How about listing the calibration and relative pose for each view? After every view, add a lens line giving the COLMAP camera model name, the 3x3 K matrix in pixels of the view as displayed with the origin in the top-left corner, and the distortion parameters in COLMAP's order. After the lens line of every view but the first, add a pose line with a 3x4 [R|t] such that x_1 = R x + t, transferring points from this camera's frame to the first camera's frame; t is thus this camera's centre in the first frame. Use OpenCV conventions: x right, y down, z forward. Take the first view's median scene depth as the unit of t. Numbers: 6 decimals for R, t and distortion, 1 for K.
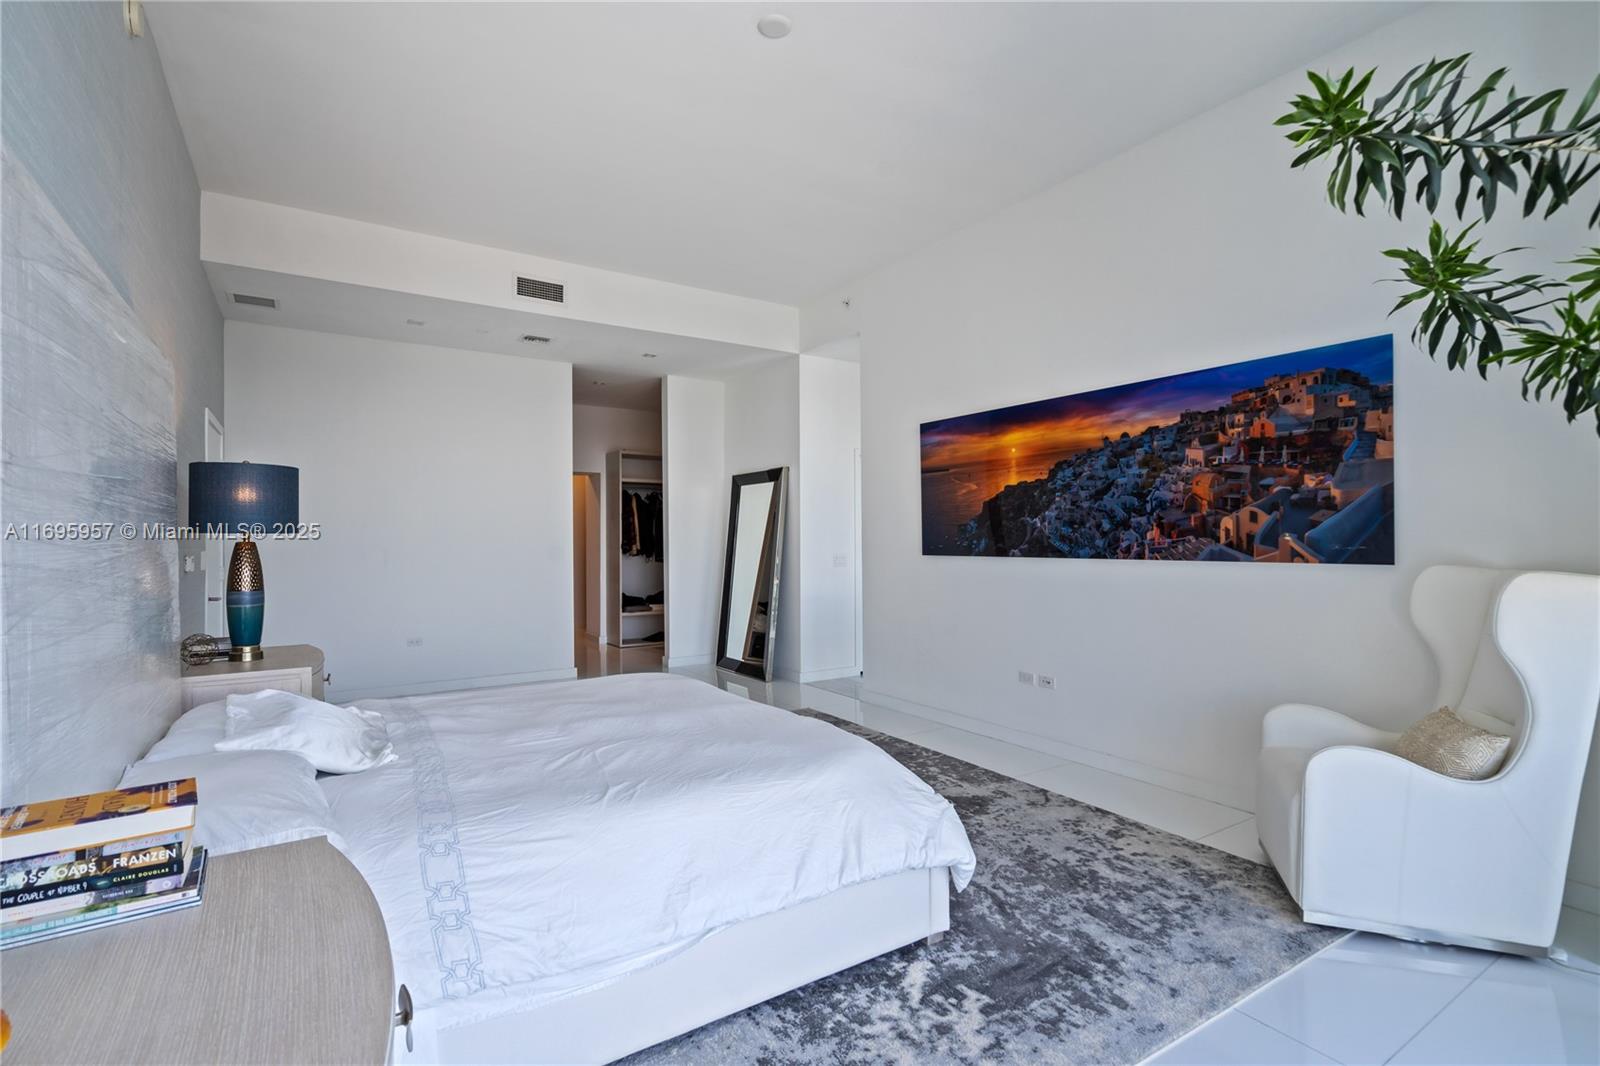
lens RADIAL K [[740.3, 0, 799.3], [0, 740.3, 539.3], [0, 0, 1]] dist [-0.004235, 0.002158]
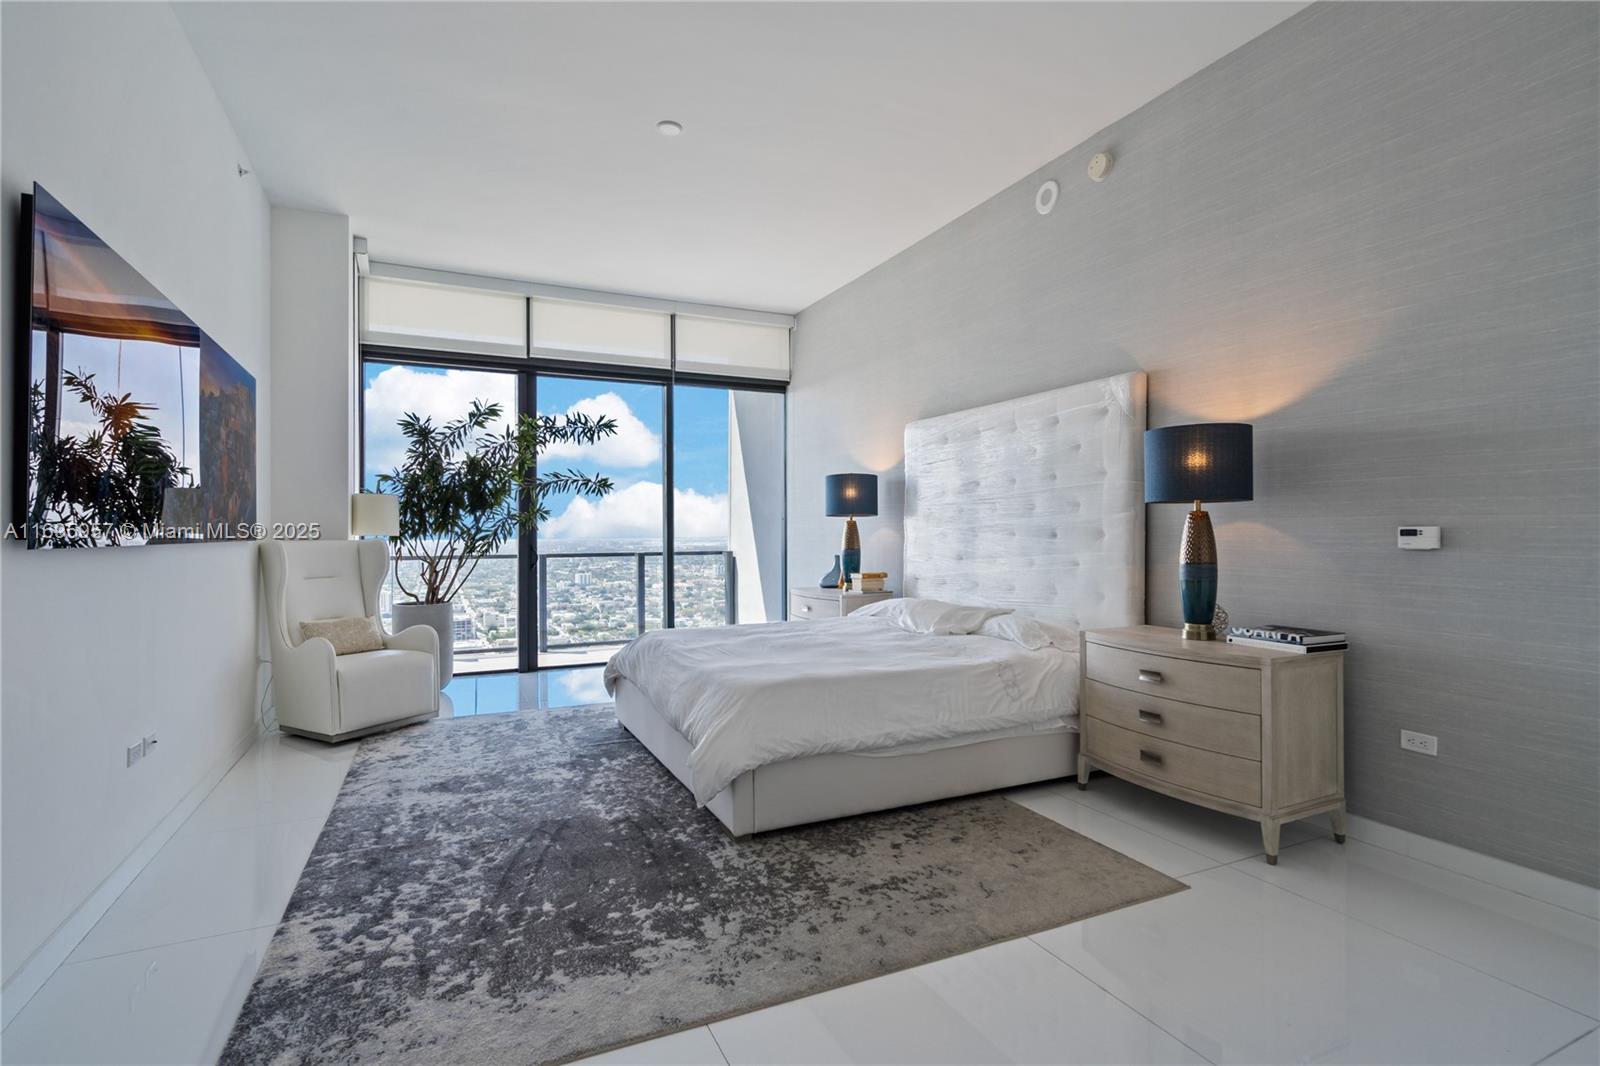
lens RADIAL K [[740.3, 0, 796.4], [0, 740.3, 537.2], [0, 0, 1]] dist [-0.004235, 0.002158]
pose [[-0.991745, 0.005363, 0.128116, -0.359650], [0.004287, 0.999953, -0.008672, 0.040593], [-0.128157, -0.008051, -0.991721, 1.969729]]
